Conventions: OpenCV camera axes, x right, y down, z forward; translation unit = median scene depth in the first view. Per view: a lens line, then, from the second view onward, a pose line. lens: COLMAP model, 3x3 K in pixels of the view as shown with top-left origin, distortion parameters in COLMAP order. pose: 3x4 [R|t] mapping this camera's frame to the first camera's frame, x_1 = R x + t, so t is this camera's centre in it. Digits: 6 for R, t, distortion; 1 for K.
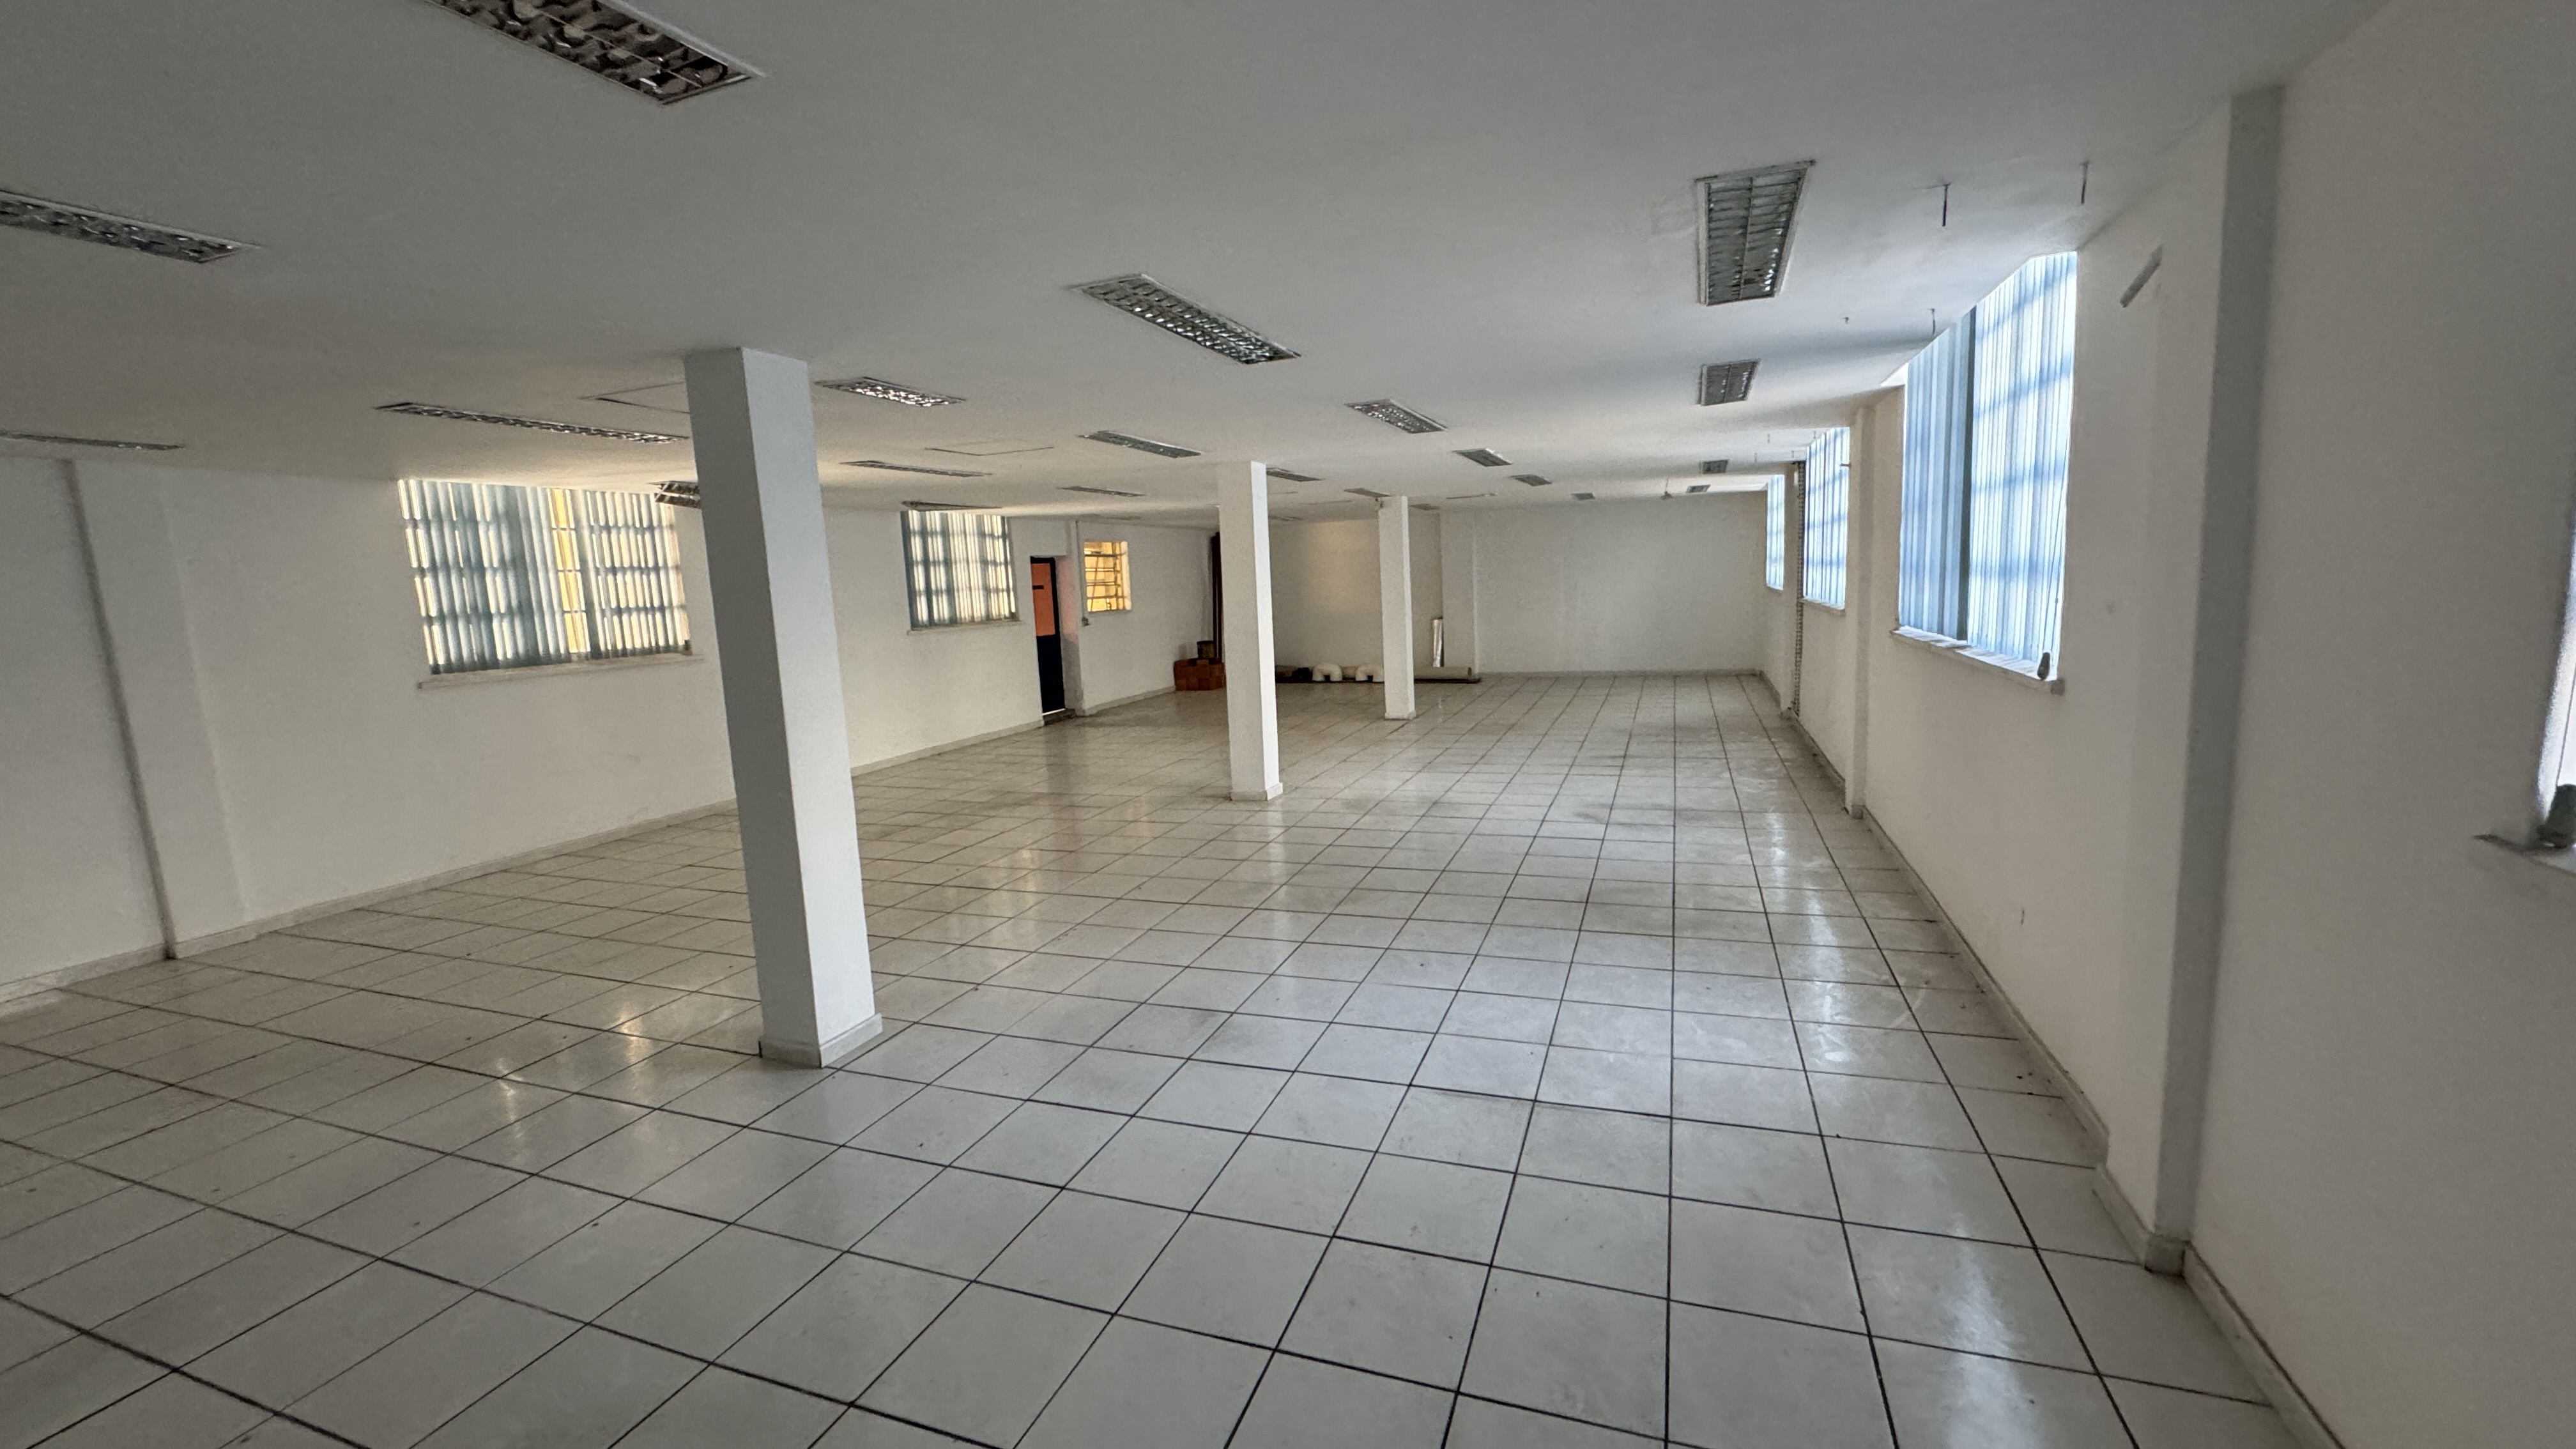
lens RADIAL K [[1027.1, 0, 1290.6], [0, 1027.1, 722.2], [0, 0, 1]] dist [-0.000140, 0.000019]
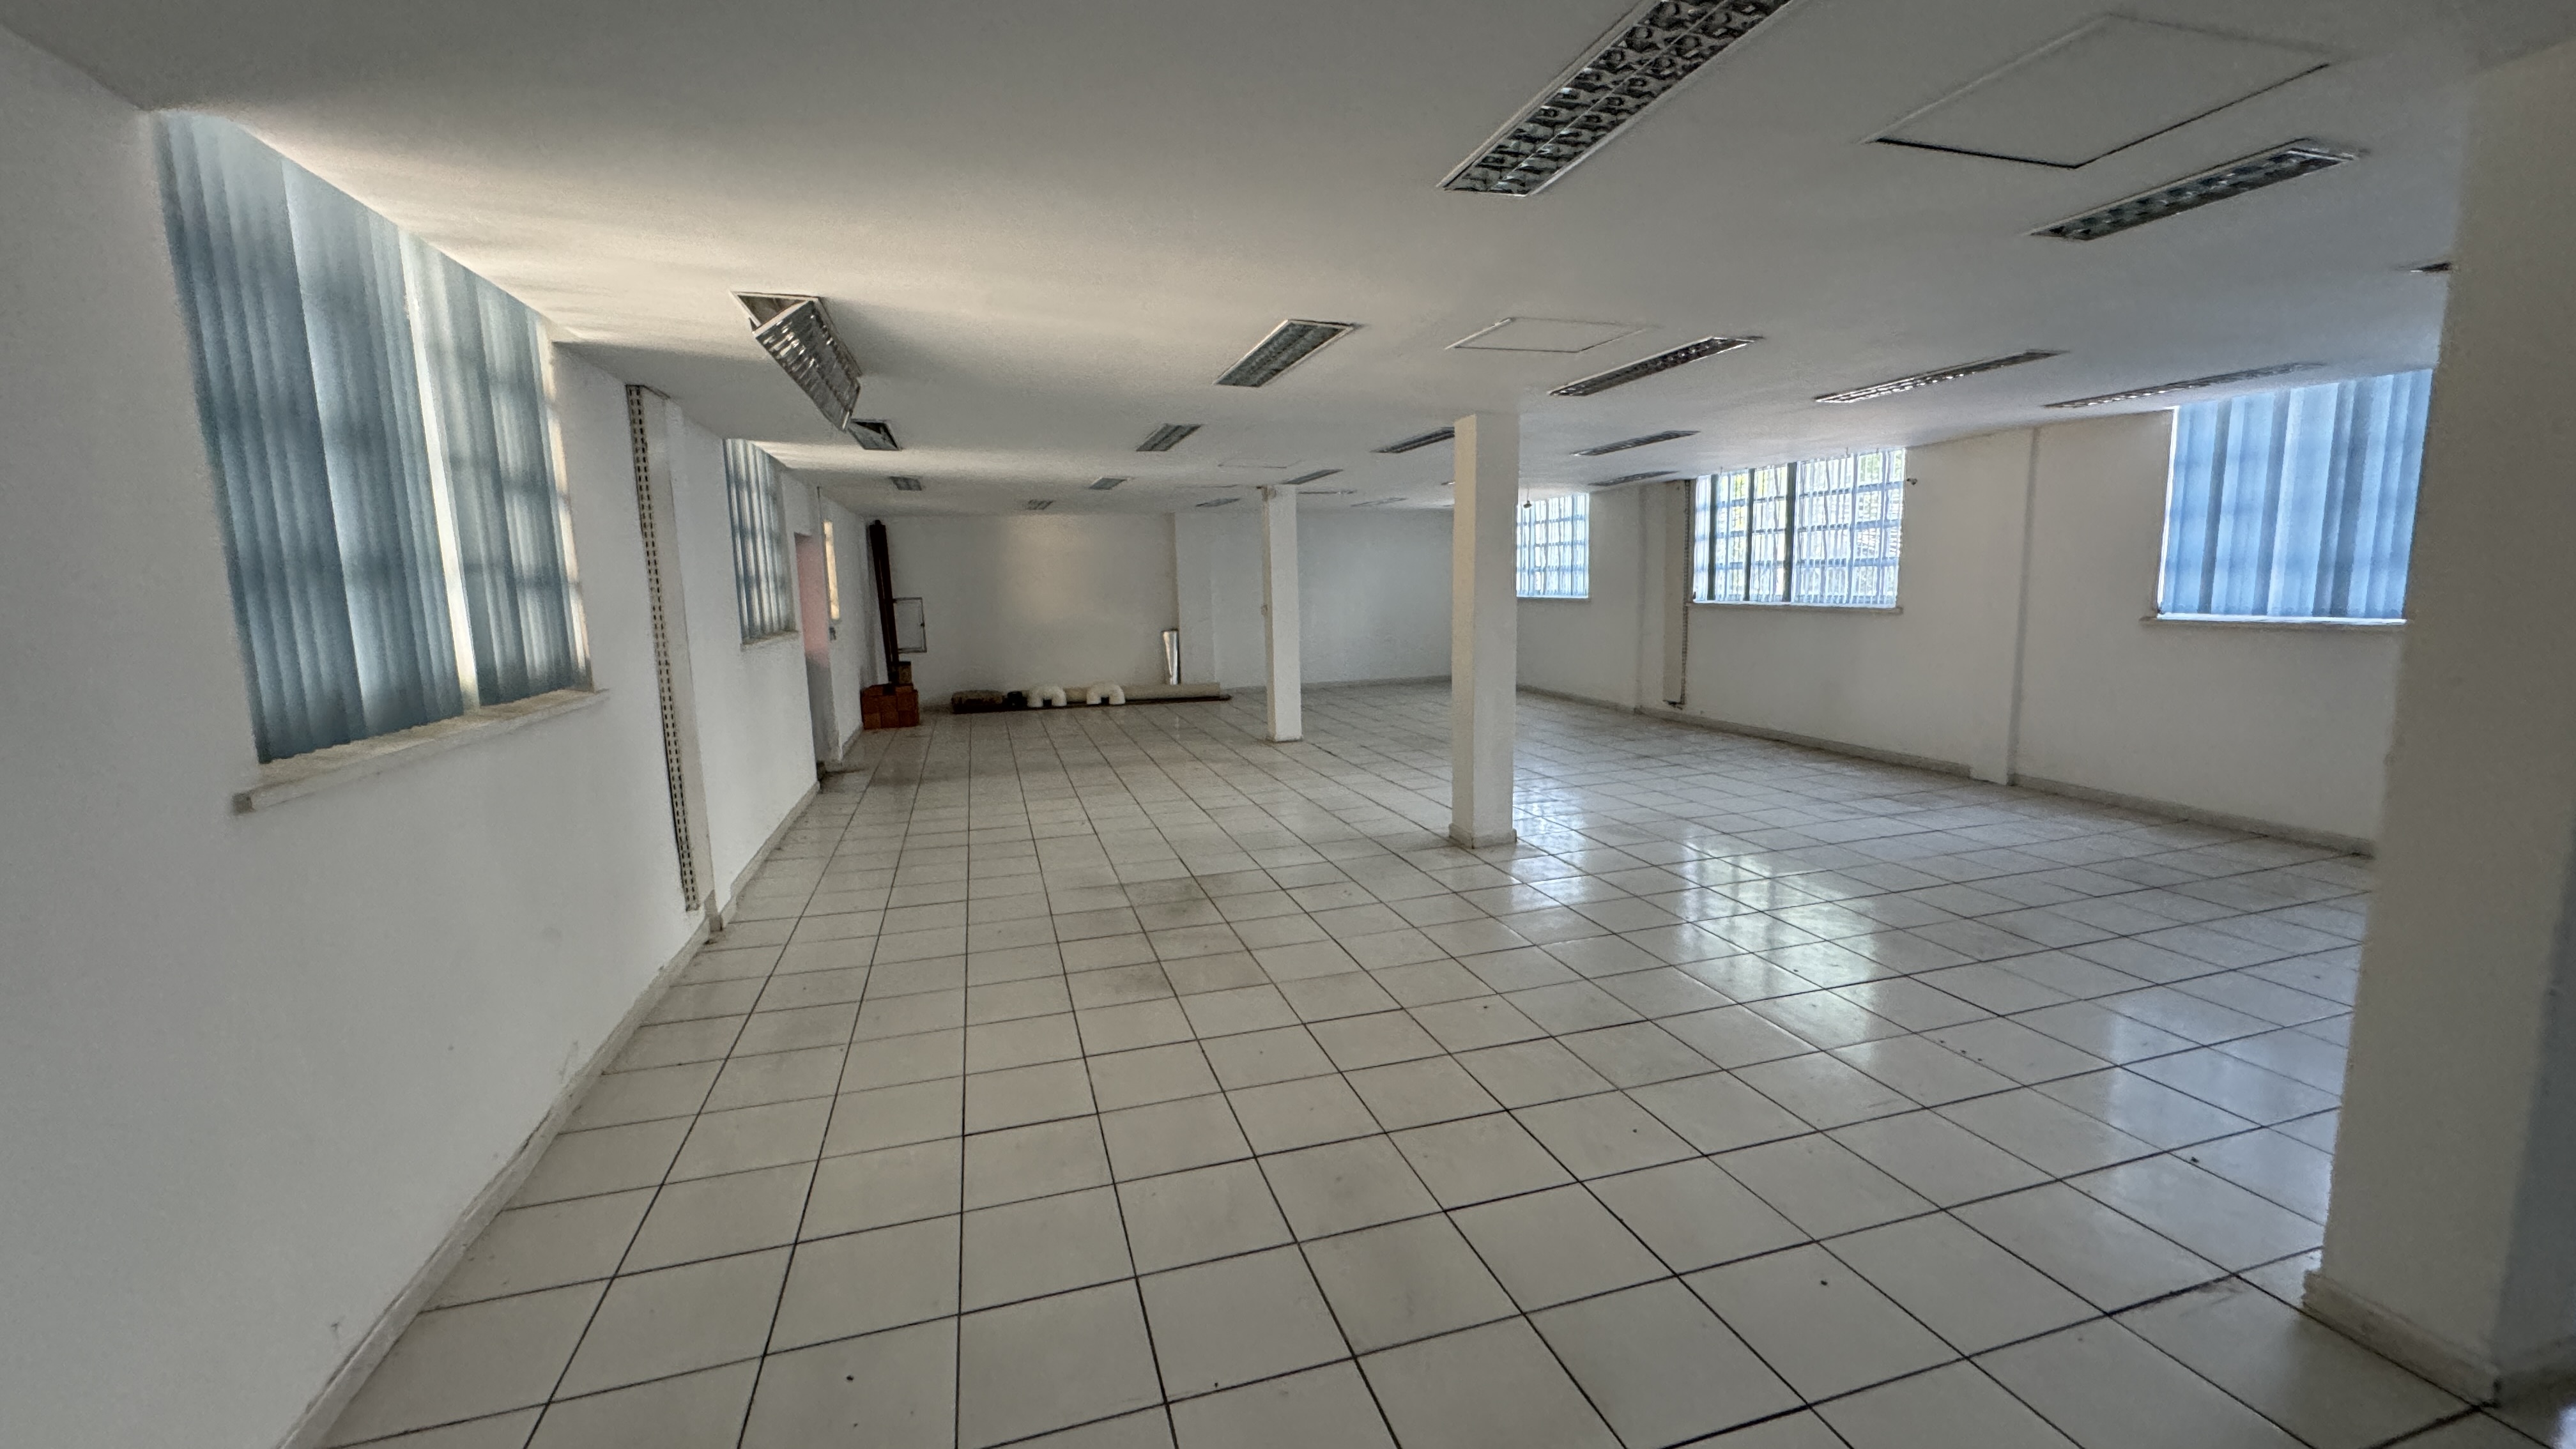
lens RADIAL K [[1027.1, 0, 1290.6], [0, 1027.1, 722.2], [0, 0, 1]] dist [-0.000140, 0.000019]
pose [[0.791985, -0.055959, 0.607971, -0.331399], [0.068987, 0.997616, 0.001955, -0.016383], [-0.606630, 0.040393, 0.793957, 0.236033]]
